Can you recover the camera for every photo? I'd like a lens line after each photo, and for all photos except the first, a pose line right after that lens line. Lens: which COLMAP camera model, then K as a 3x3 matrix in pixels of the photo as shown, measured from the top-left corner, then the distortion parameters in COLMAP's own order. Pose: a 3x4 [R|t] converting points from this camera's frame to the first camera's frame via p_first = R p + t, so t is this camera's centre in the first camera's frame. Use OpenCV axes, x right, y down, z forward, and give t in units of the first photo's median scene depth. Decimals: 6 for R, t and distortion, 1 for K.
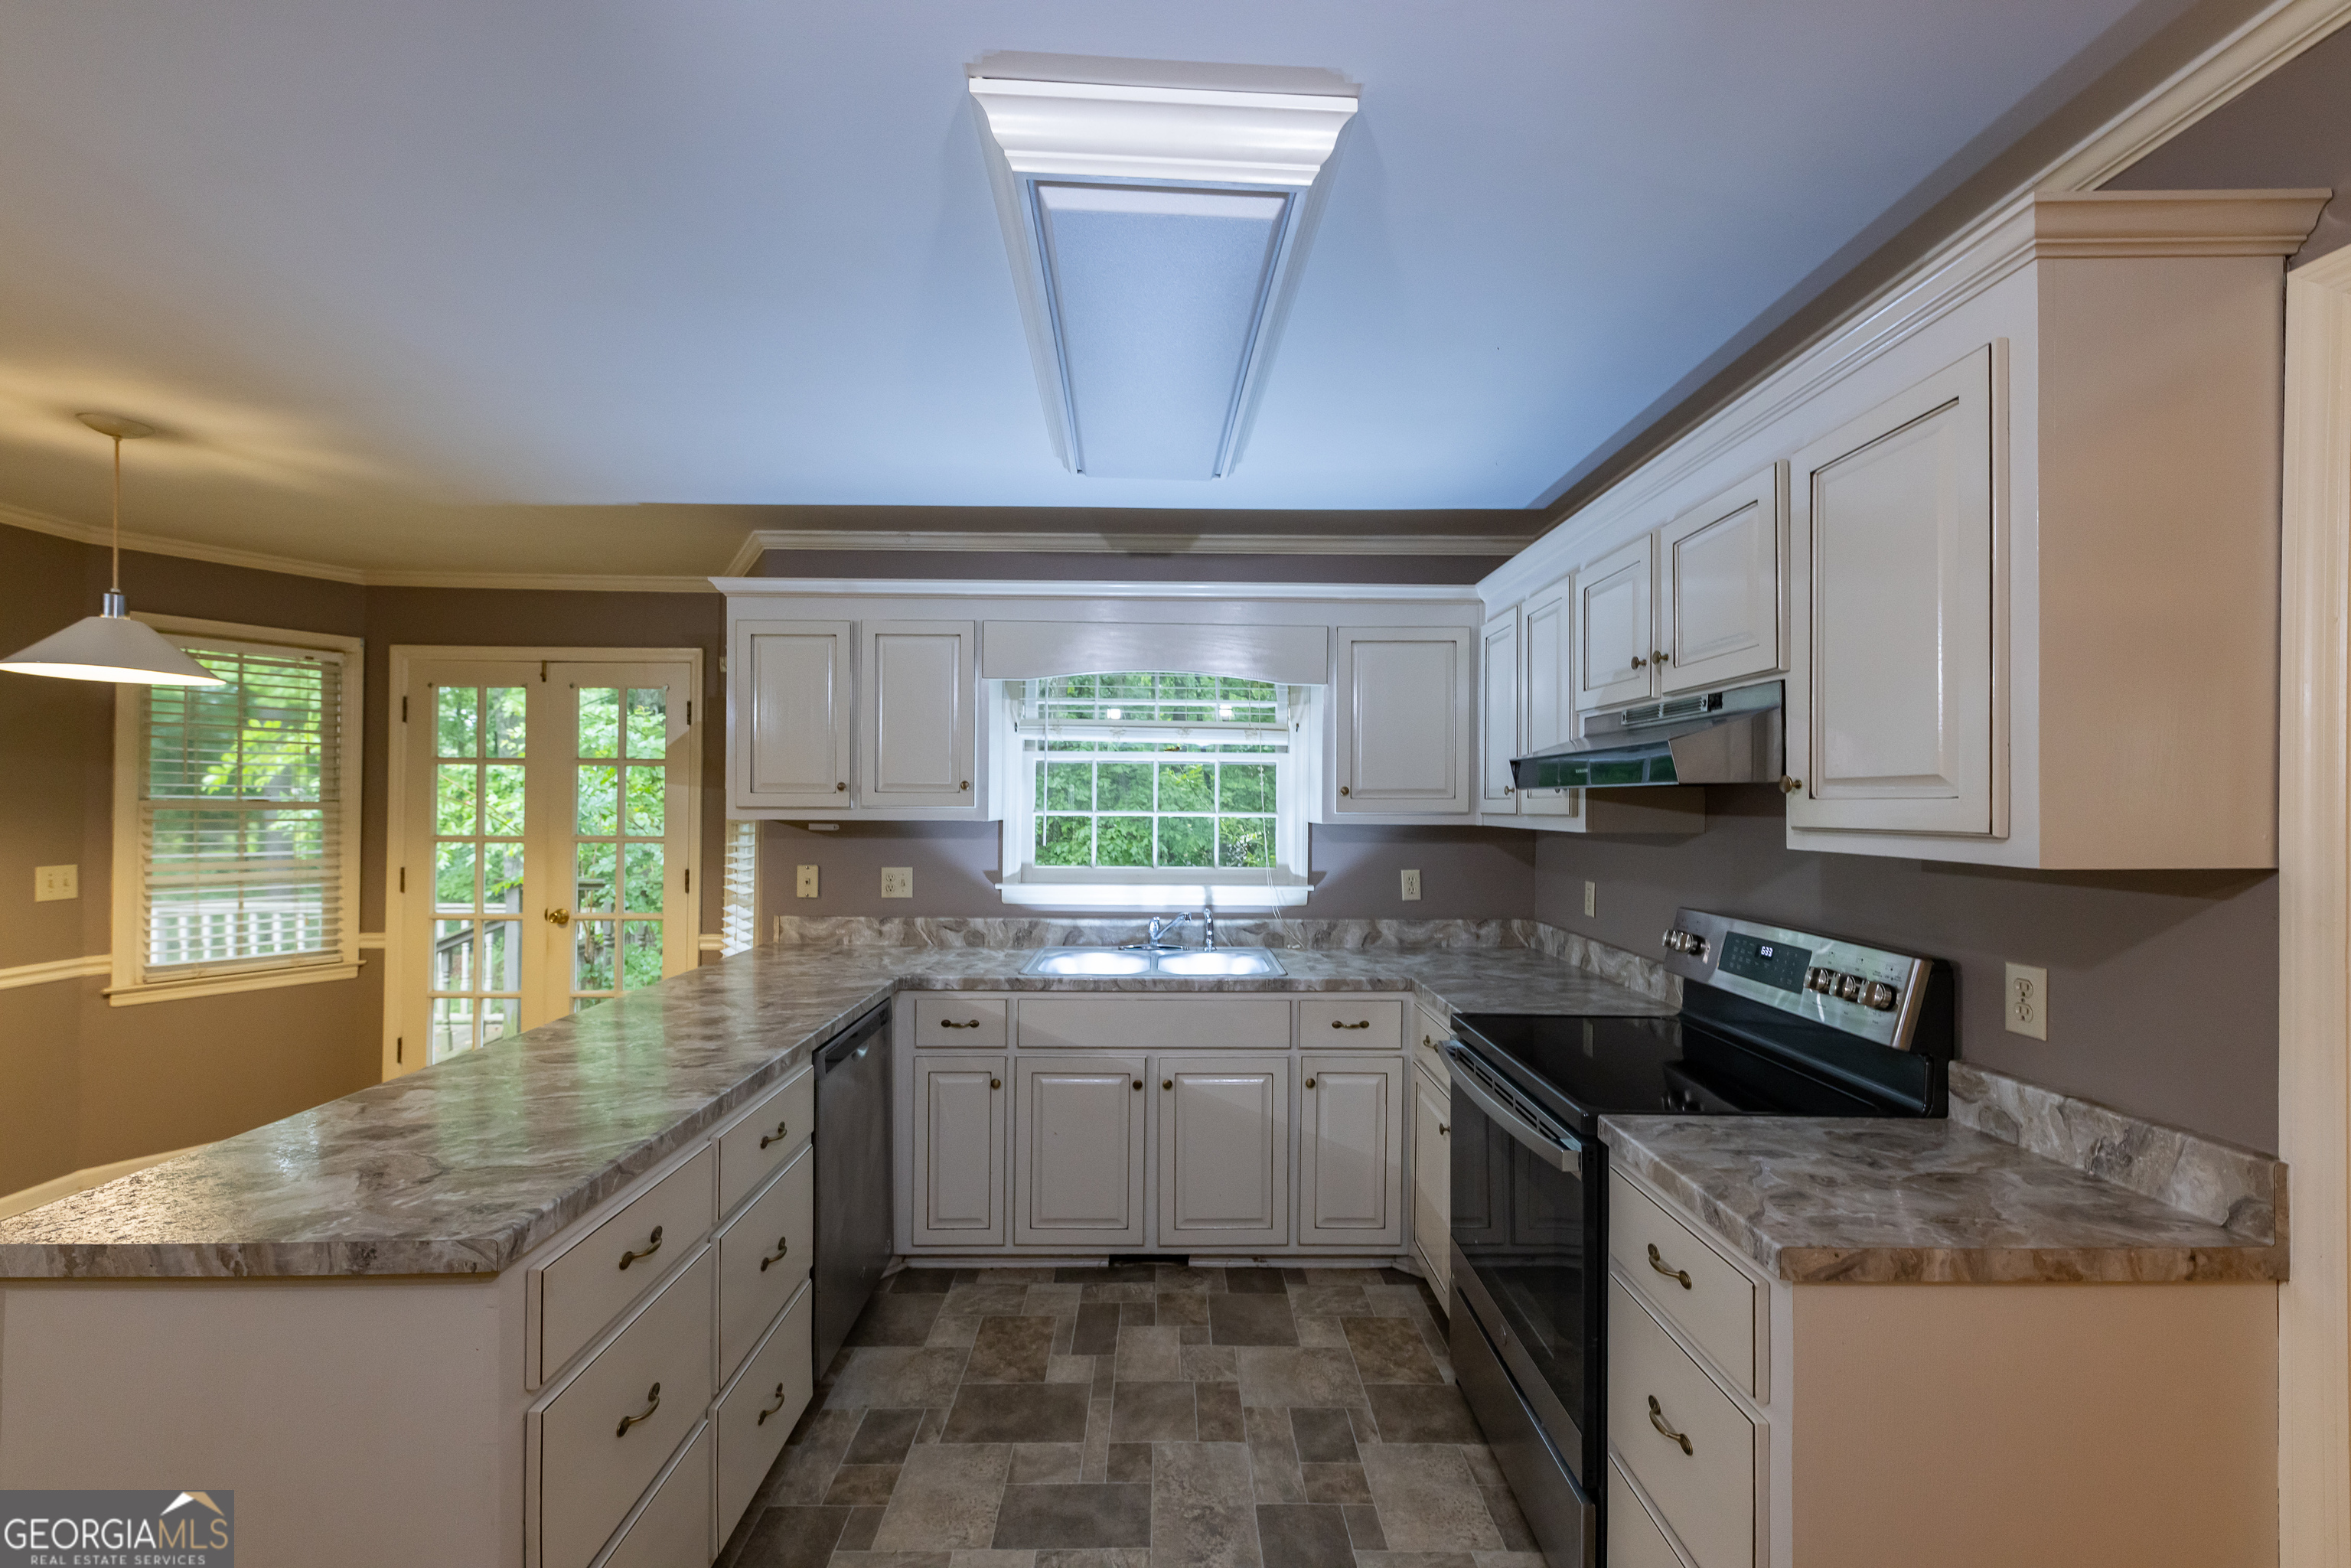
lens RADIAL K [[945.6, 0, 1149.7], [0, 945.6, 800.4], [0, 0, 1]] dist [0.003941, 0.000106]
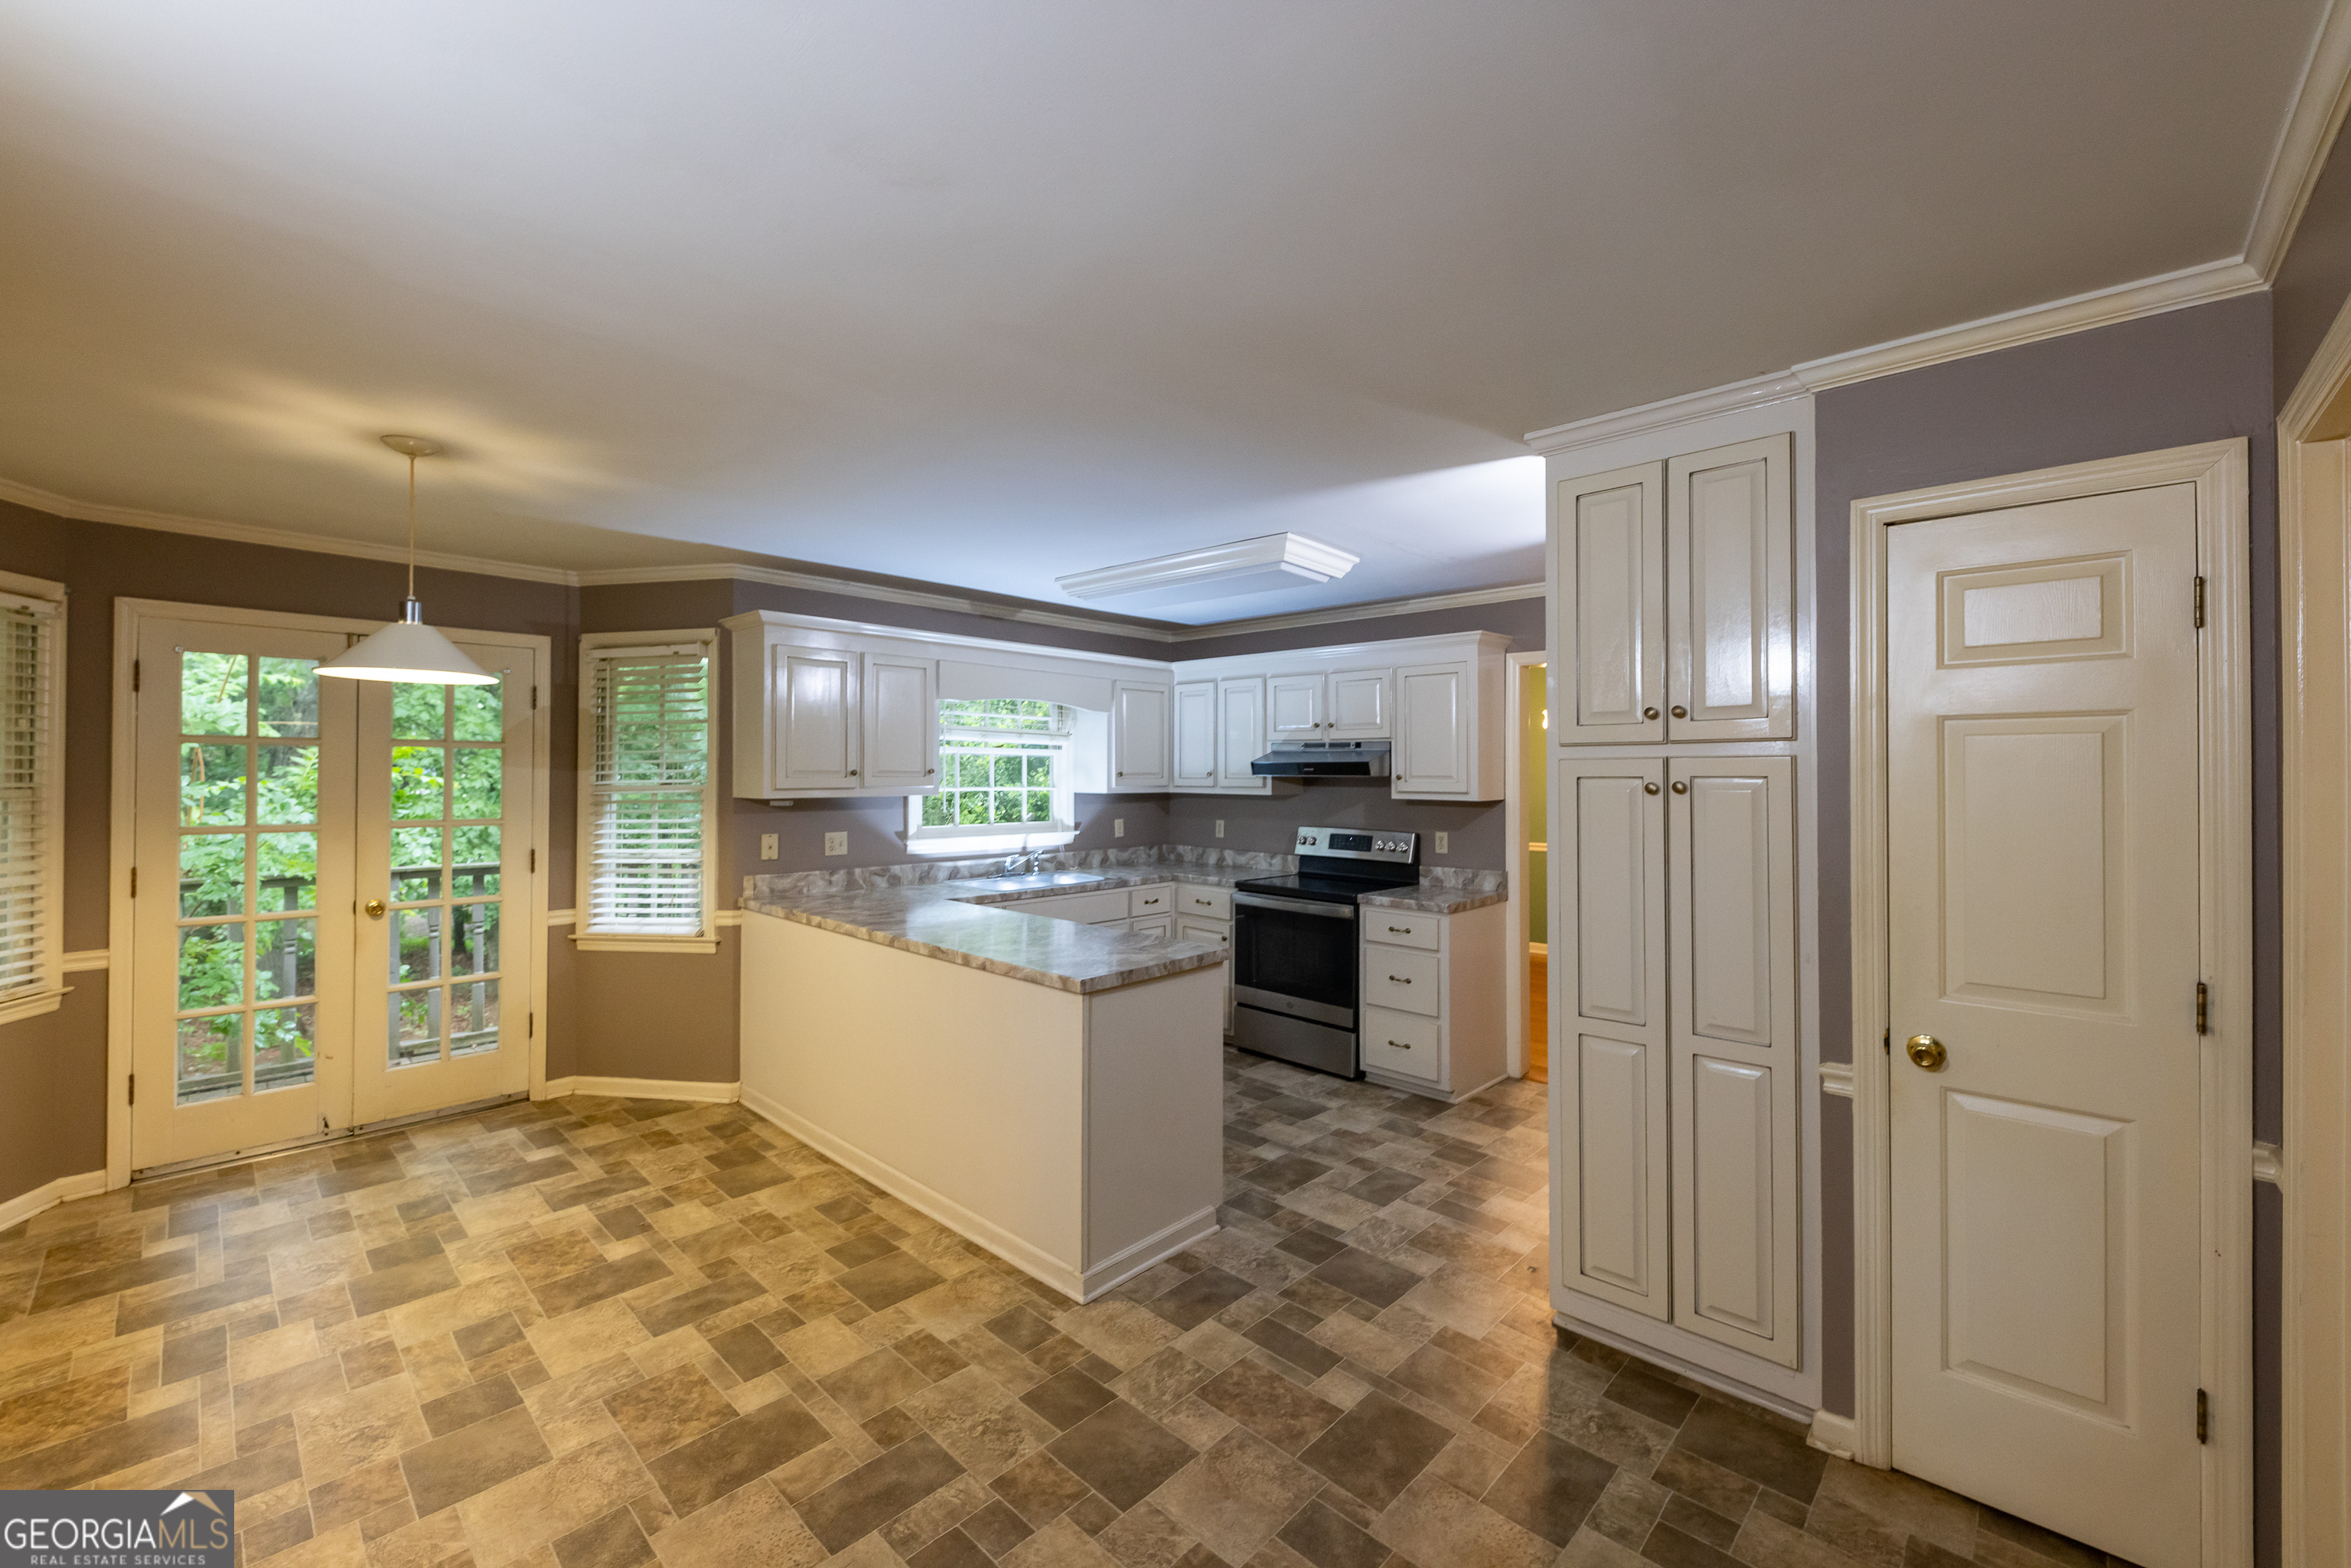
lens RADIAL K [[945.6, 0, 1178.6], [0, 945.6, 766.8], [0, 0, 1]] dist [0.003941, 0.000106]
pose [[0.695312, 0.001147, 0.718707, -0.892900], [-0.001395, 0.999999, -0.000247, -0.021449], [-0.718707, -0.000831, 0.695313, -0.268676]]
